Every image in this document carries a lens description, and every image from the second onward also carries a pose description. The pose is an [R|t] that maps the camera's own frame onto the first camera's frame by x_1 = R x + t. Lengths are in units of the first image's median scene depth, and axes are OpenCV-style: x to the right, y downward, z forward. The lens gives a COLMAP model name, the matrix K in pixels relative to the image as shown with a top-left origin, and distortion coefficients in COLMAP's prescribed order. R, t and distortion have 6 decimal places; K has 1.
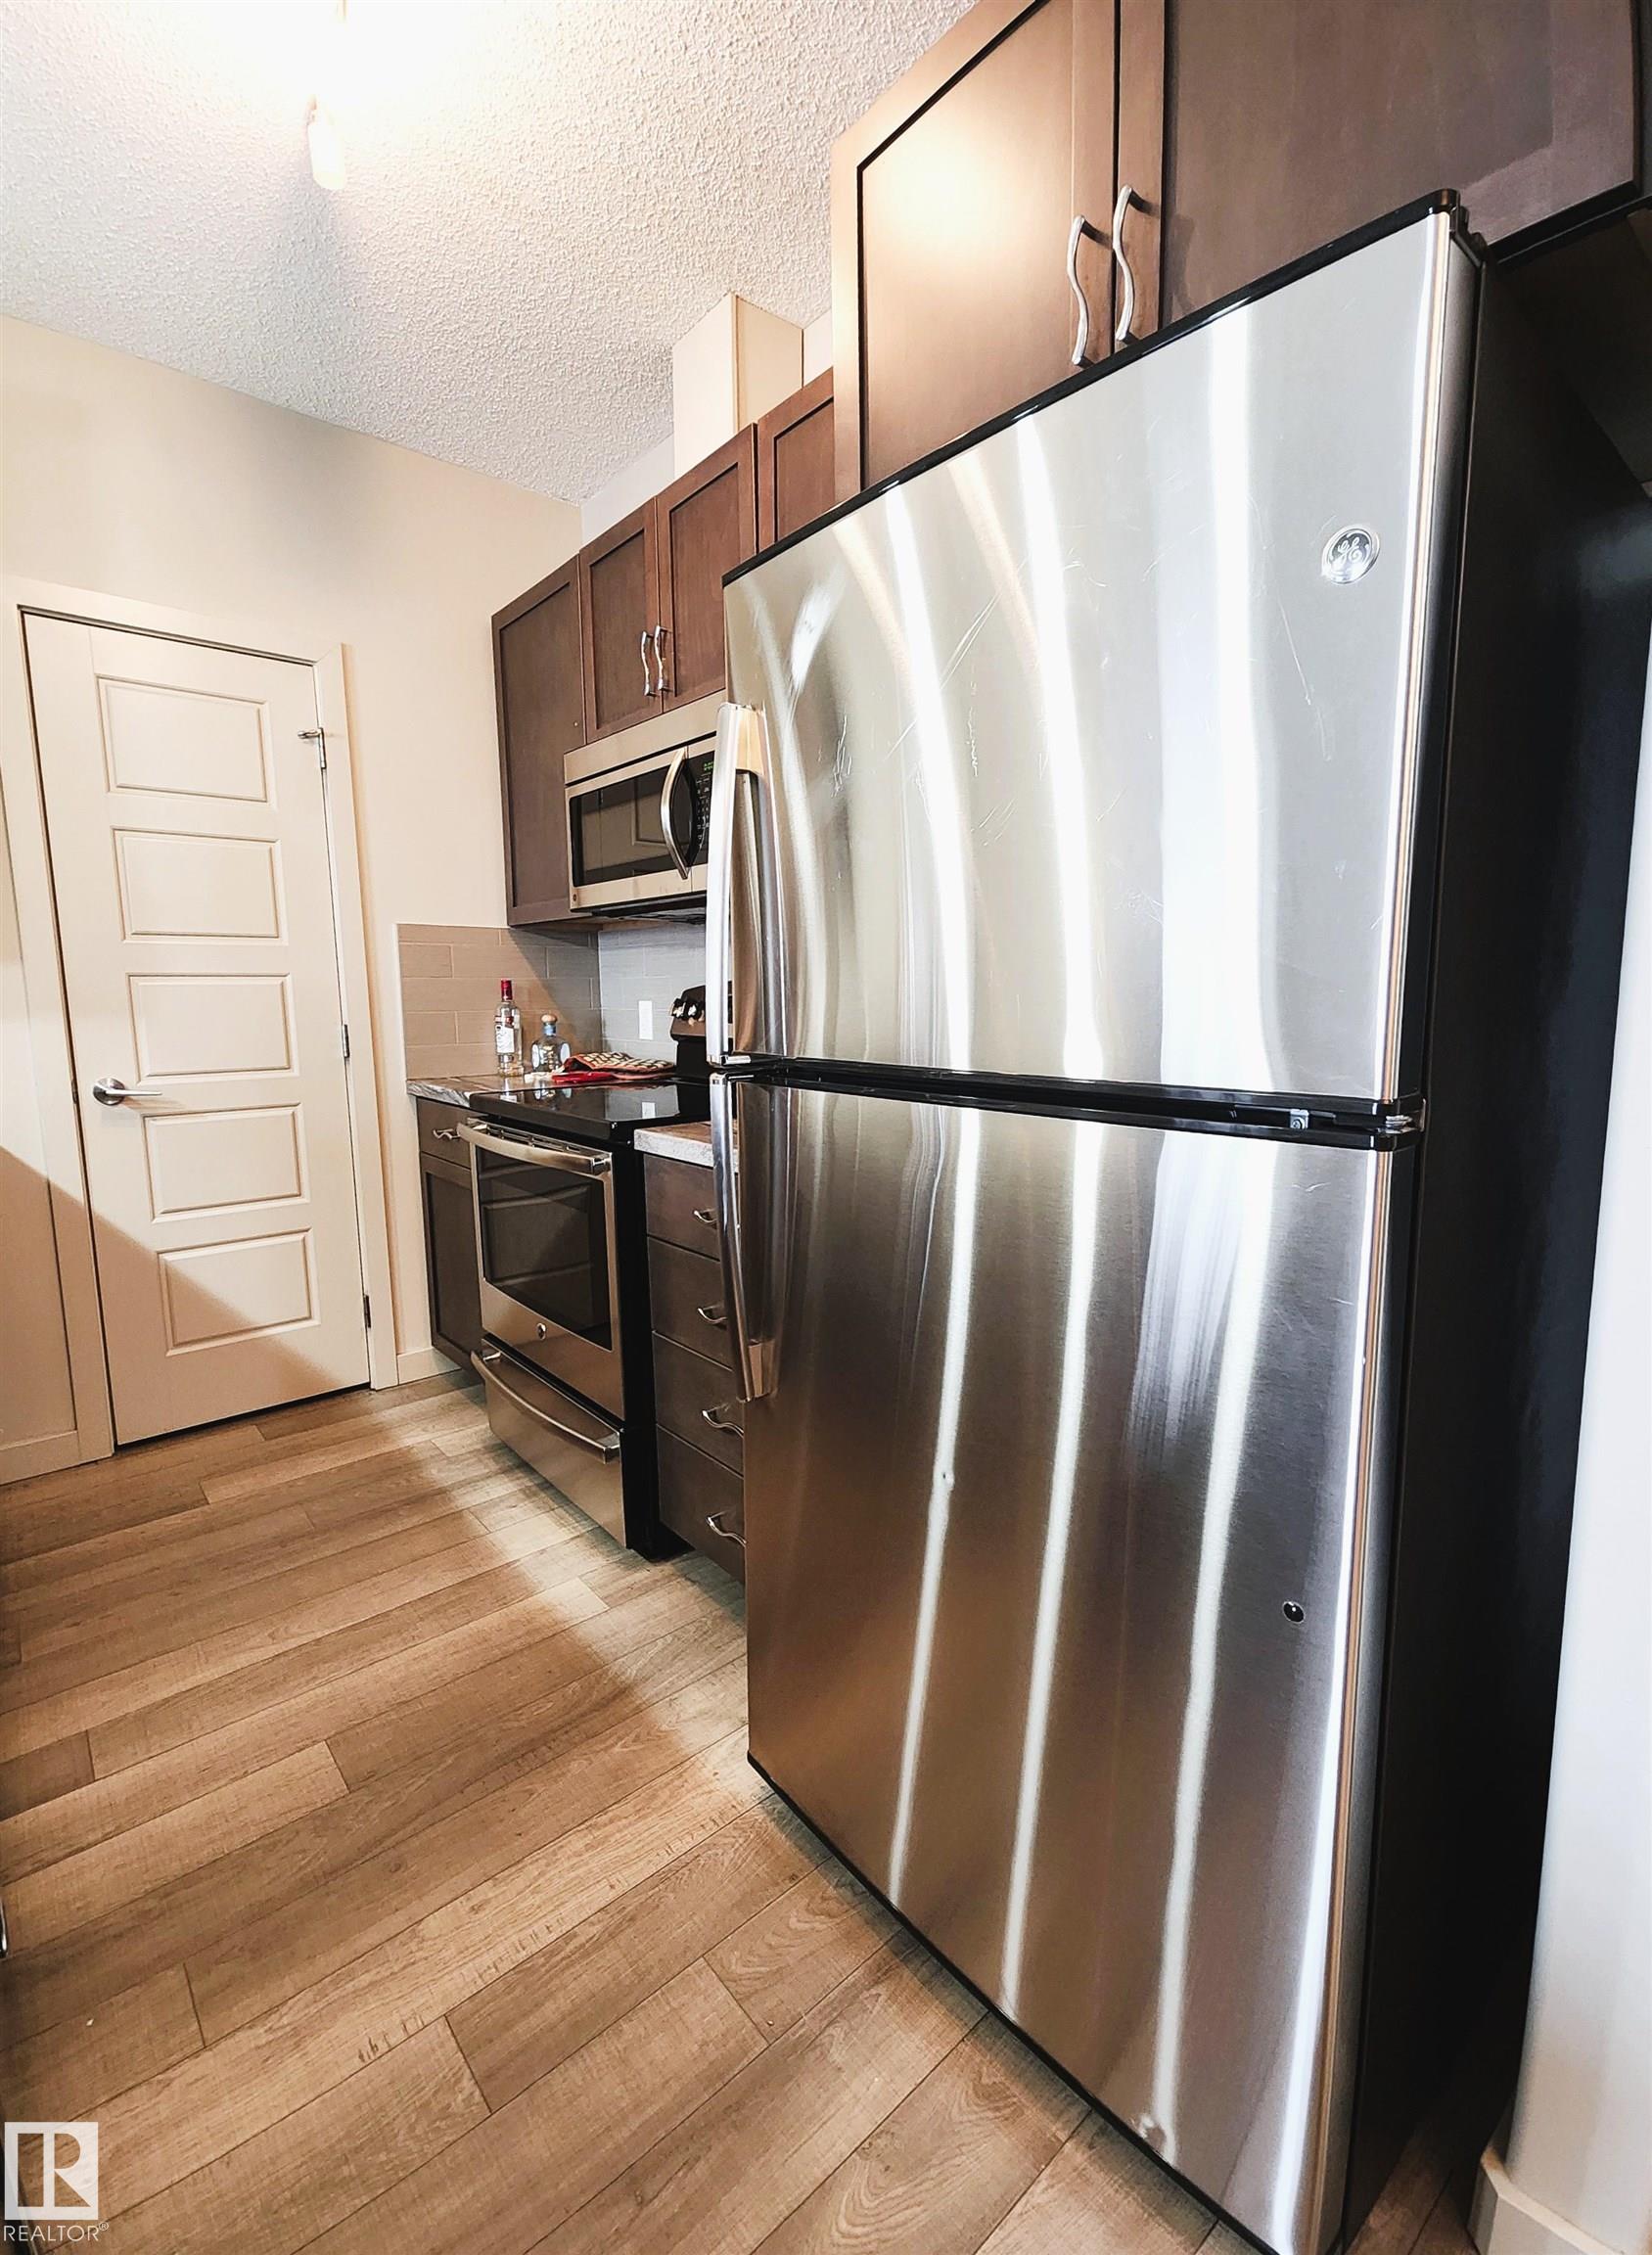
lens RADIAL K [[994.2, 0, 840.5], [0, 994.2, 1123.0], [0, 0, 1]] dist [0.002186, 0.000053]
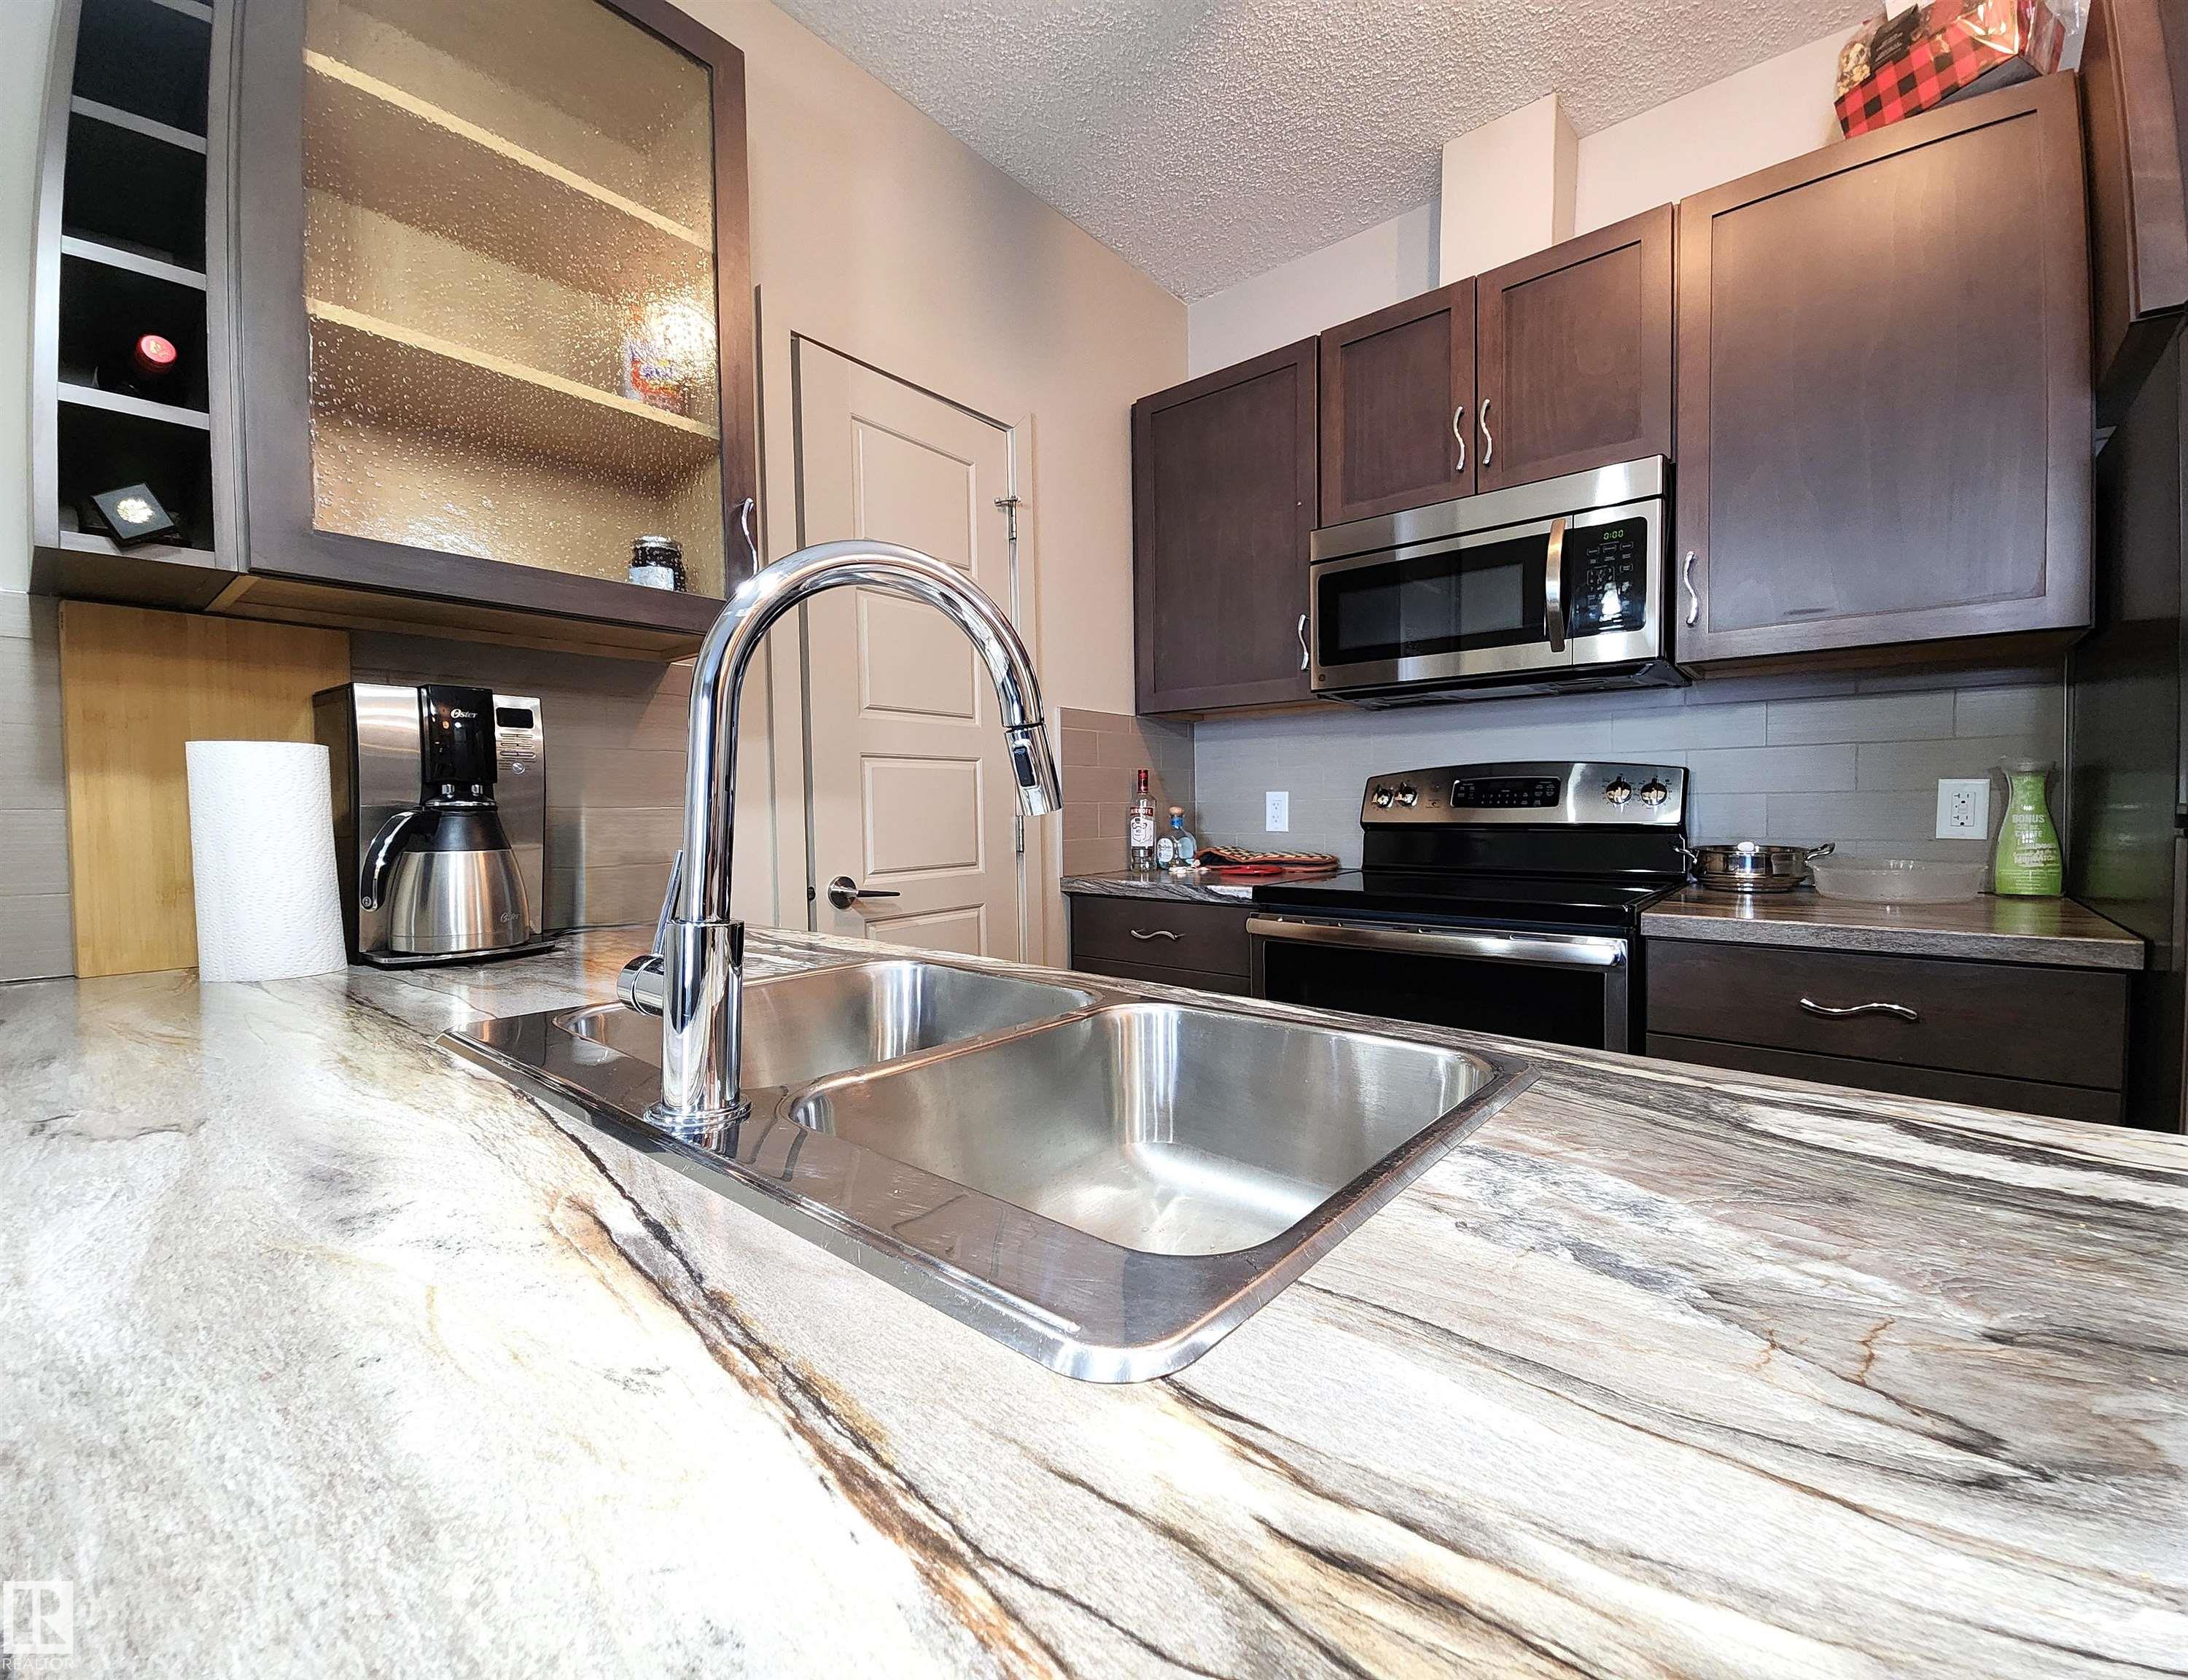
lens RADIAL K [[910.3, 0, 1102.0], [0, 910.3, 833.1], [0, 0, 1]] dist [0.000995, -0.008820]
pose [[0.986015, -0.007729, 0.166479, -0.664039], [0.025410, 0.994218, -0.104335, 0.006272], [-0.164710, 0.107106, 0.980509, 0.215718]]
